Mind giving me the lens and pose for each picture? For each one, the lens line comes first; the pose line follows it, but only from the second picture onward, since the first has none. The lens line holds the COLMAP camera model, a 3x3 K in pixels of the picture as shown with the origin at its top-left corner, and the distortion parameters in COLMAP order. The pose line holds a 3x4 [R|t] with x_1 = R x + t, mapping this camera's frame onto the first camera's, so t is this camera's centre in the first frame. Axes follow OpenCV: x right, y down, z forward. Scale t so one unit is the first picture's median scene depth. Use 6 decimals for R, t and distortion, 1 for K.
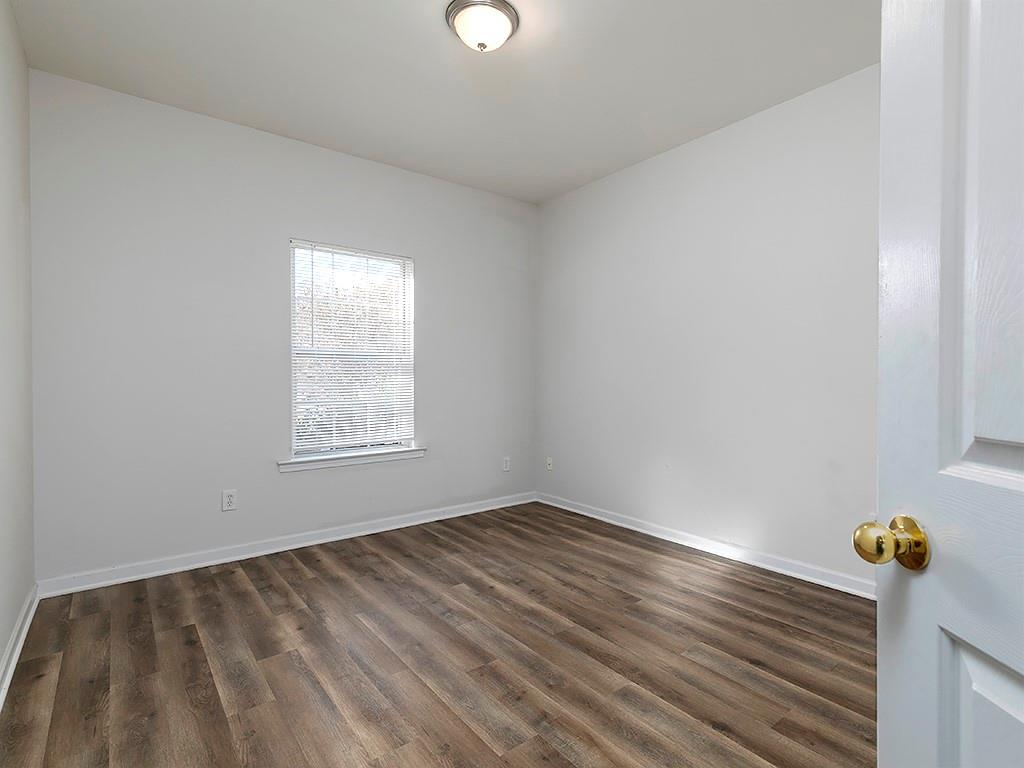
lens RADIAL K [[492.4, 0, 512.5], [0, 492.4, 382.7], [0, 0, 1]] dist [-0.000855, -0.000230]
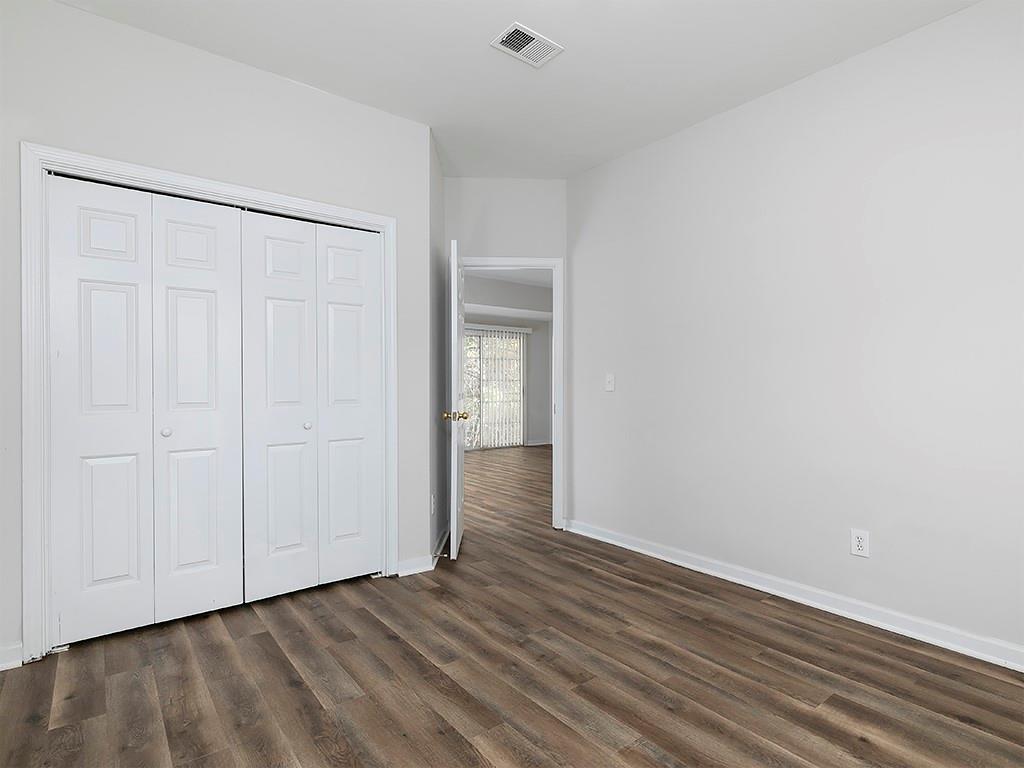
lens RADIAL K [[500.8, 0, 510.8], [0, 500.8, 383.6], [0, 0, 1]] dist [0.000293, 0.000129]
pose [[-0.999848, 0.001065, -0.017391, 0.101718], [0.000909, 0.999959, 0.008997, -0.018123], [0.017400, 0.008979, -0.999808, 2.051003]]
